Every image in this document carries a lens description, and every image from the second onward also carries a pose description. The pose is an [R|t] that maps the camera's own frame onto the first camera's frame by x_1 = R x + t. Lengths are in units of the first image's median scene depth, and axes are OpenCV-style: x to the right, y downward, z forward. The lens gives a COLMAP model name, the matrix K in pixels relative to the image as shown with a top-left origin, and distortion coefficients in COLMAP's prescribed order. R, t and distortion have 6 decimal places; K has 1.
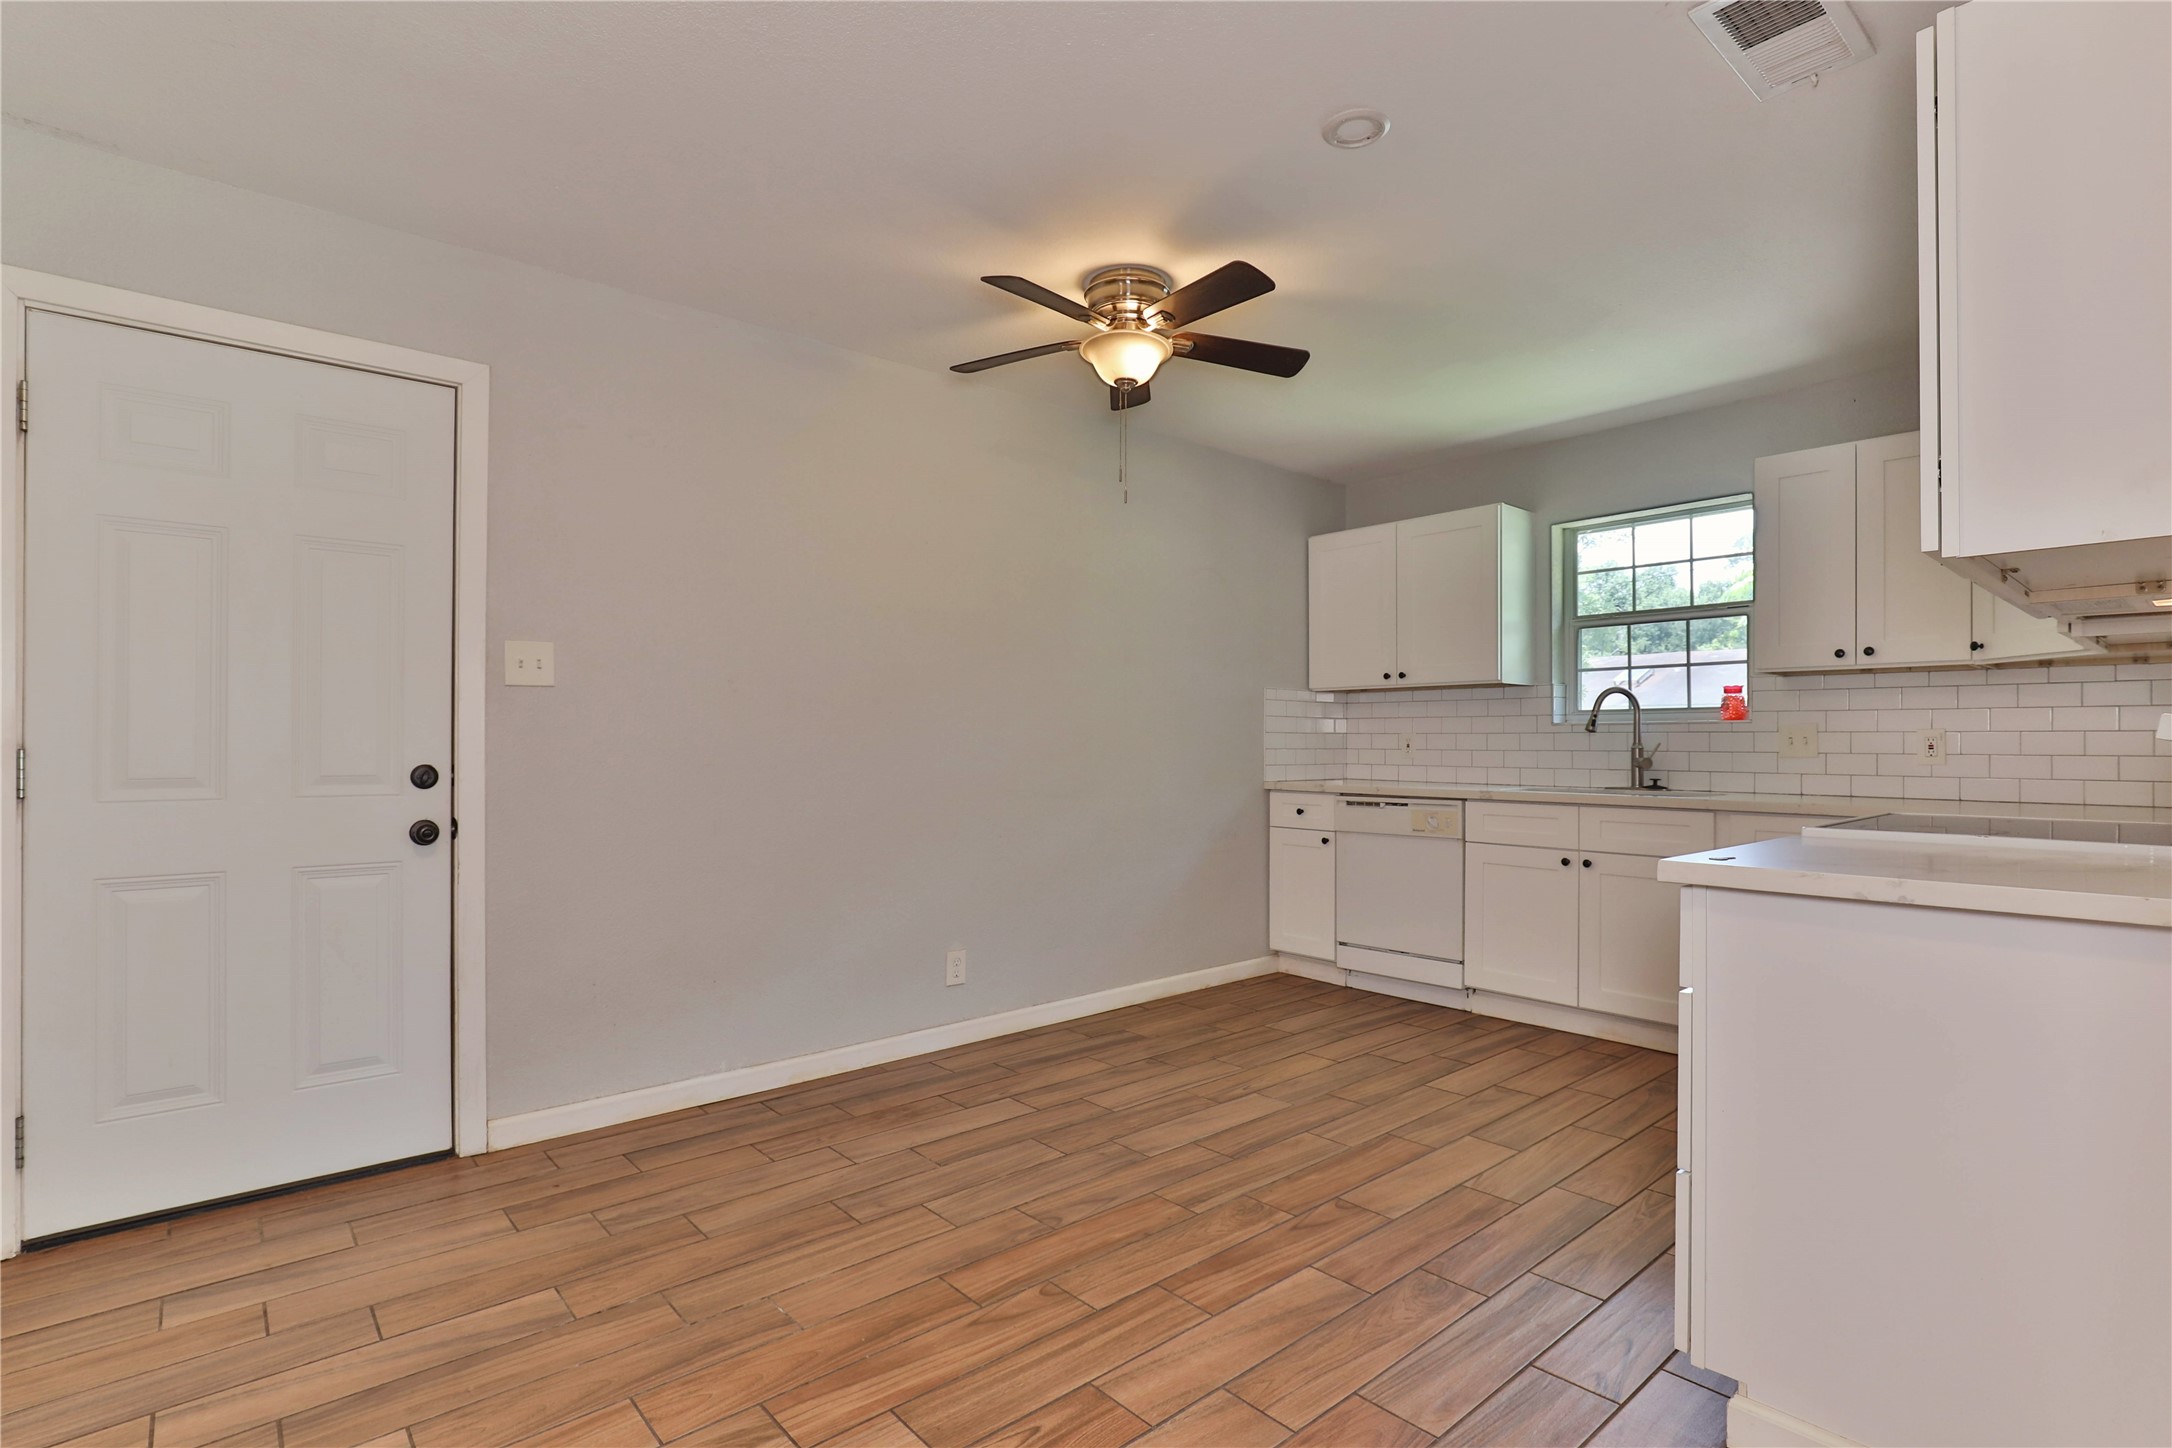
lens RADIAL K [[1049.7, 0, 1102.2], [0, 1049.7, 730.6], [0, 0, 1]] dist [-0.011404, 0.002852]
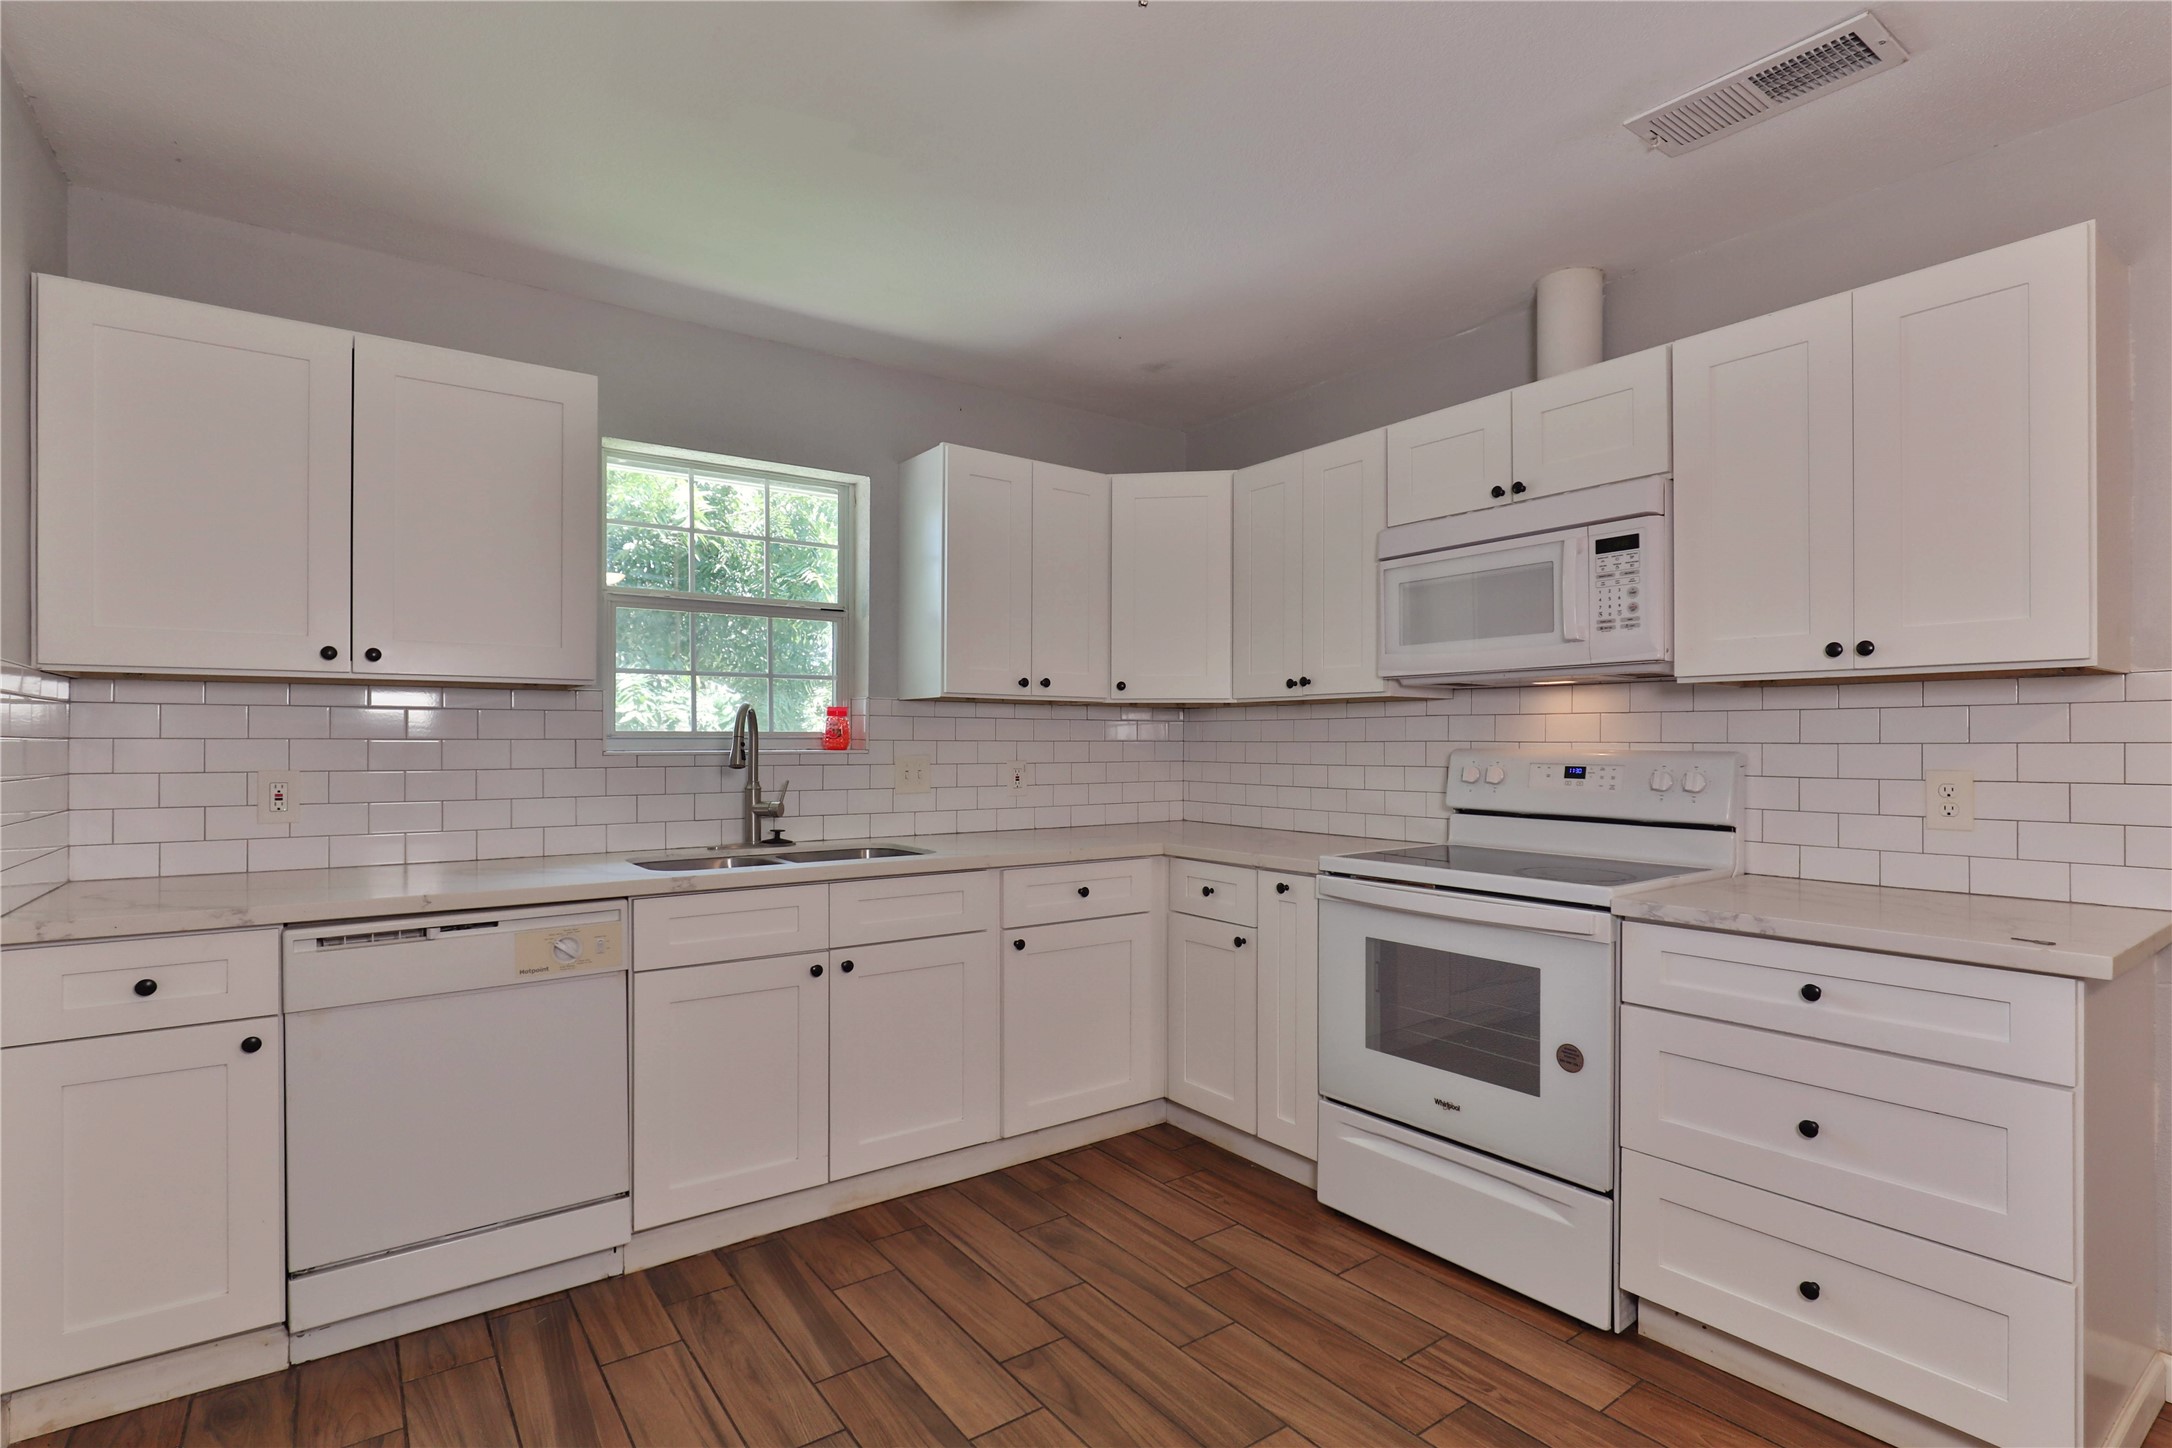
lens RADIAL K [[1049.7, 0, 1098.6], [0, 1049.7, 733.1], [0, 0, 1]] dist [-0.011404, 0.002852]
pose [[0.094909, 0.005037, 0.995473, -0.199299], [-0.012575, 0.999913, -0.003860, -0.023850], [-0.995406, -0.012152, 0.094965, 0.768919]]
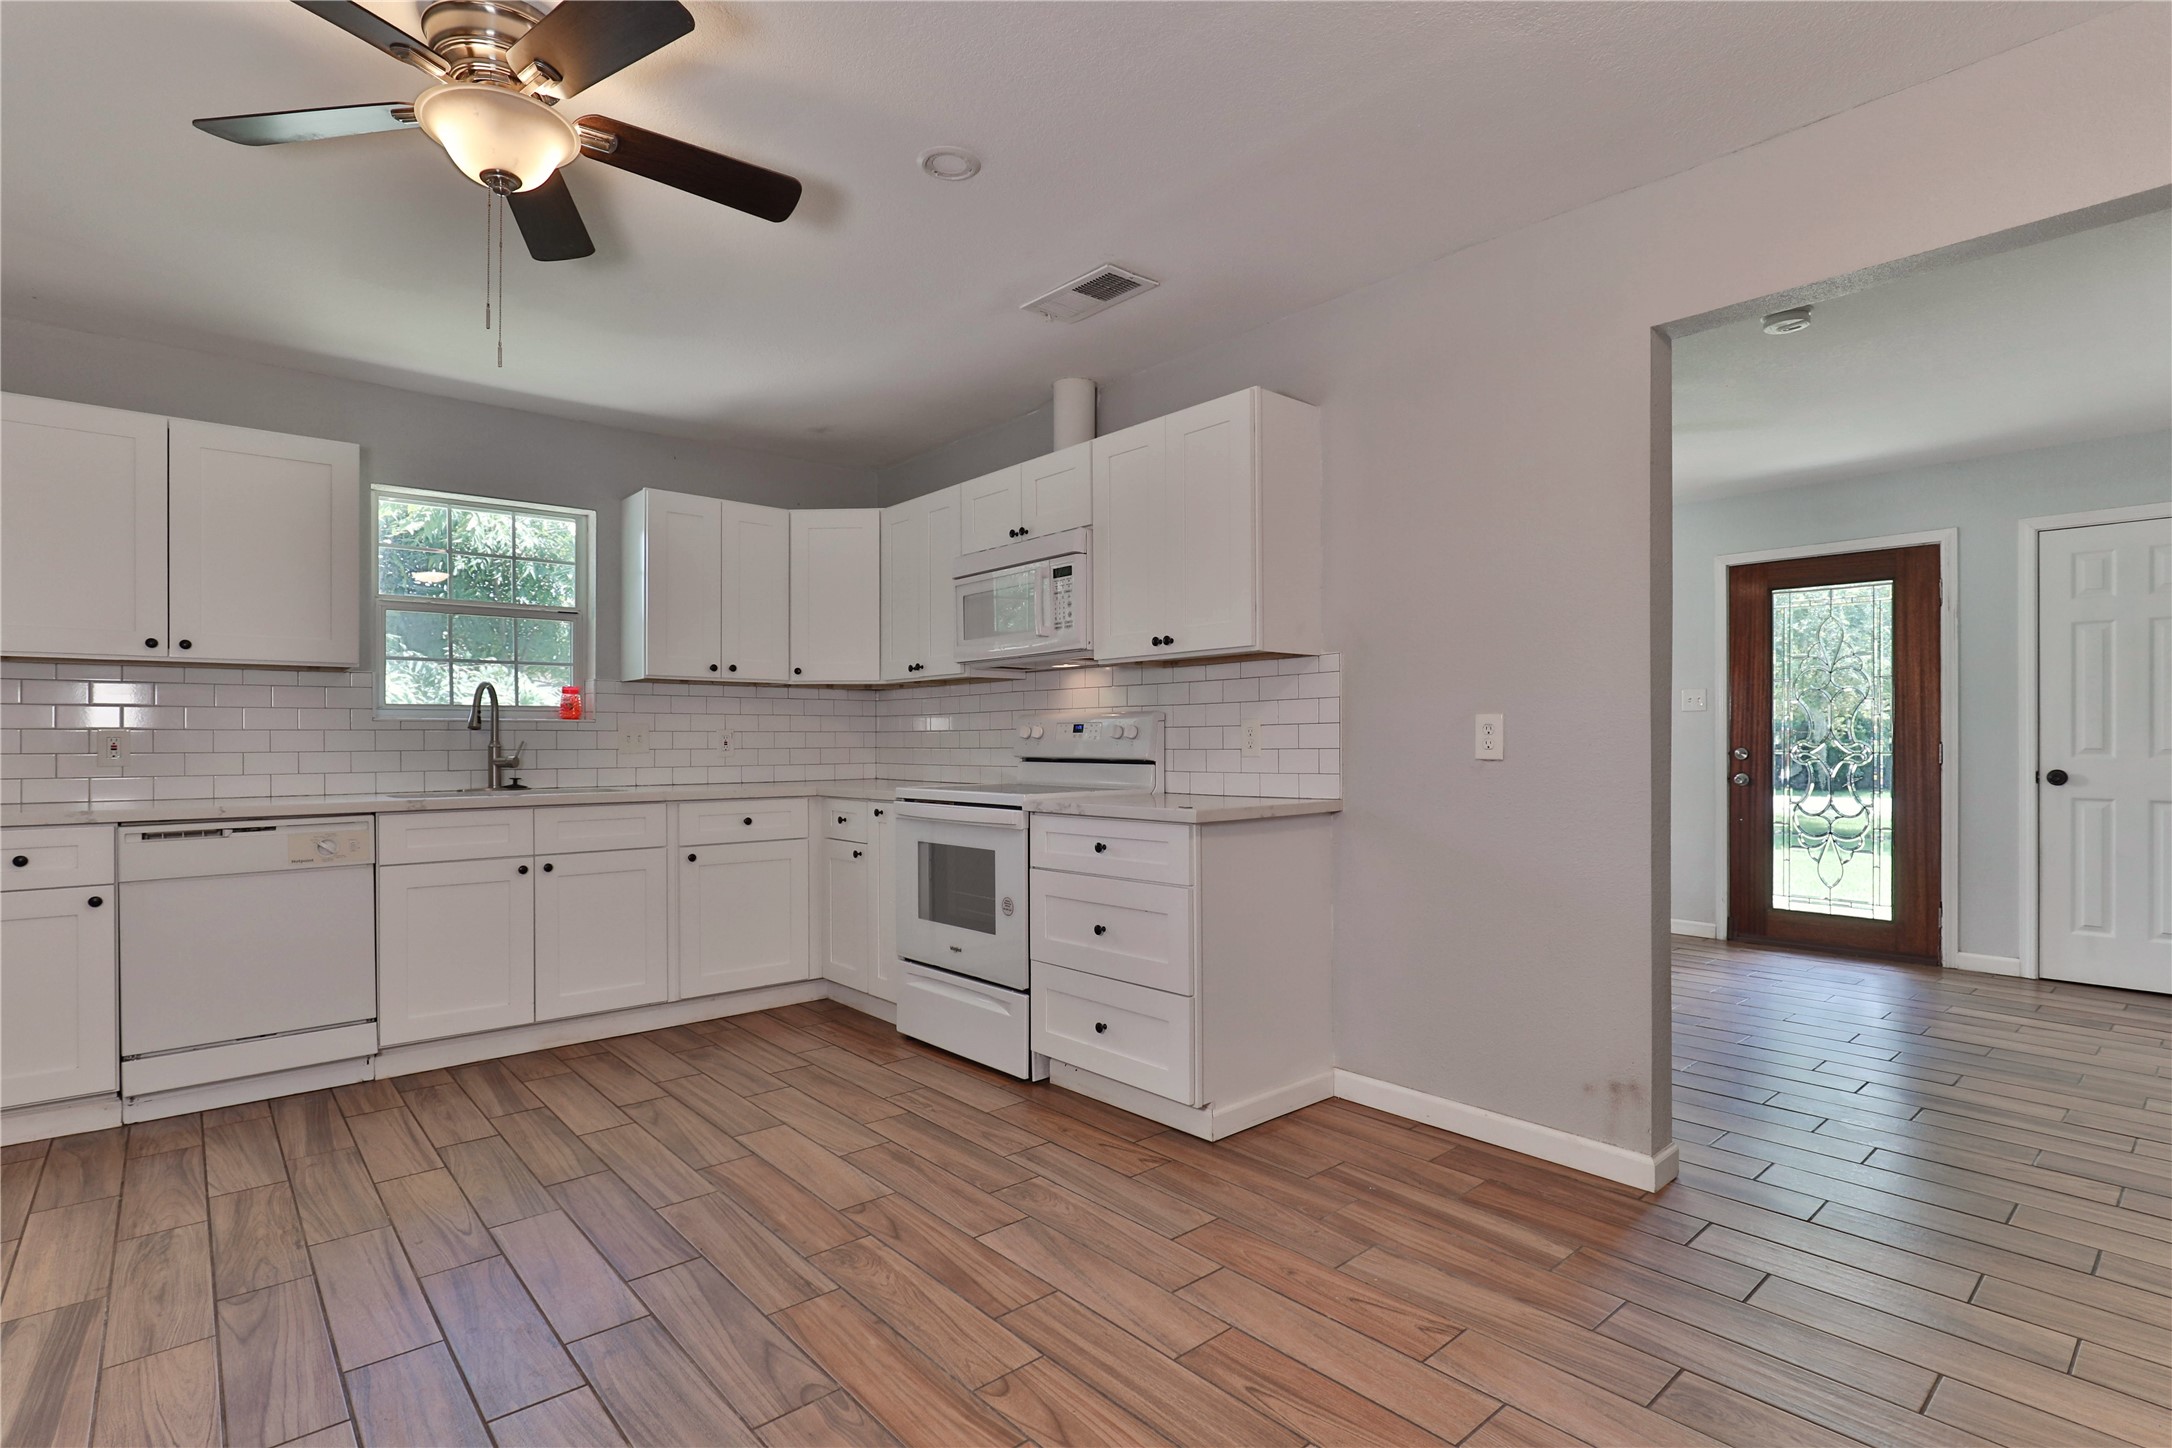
lens RADIAL K [[1049.7, 0, 1084.4], [0, 1049.7, 734.8], [0, 0, 1]] dist [-0.011404, 0.002852]
pose [[0.012565, 0.003211, 0.999916, -0.481656], [-0.007360, 0.999968, -0.003118, 0.005169], [-0.999894, -0.007320, 0.012588, 0.496878]]
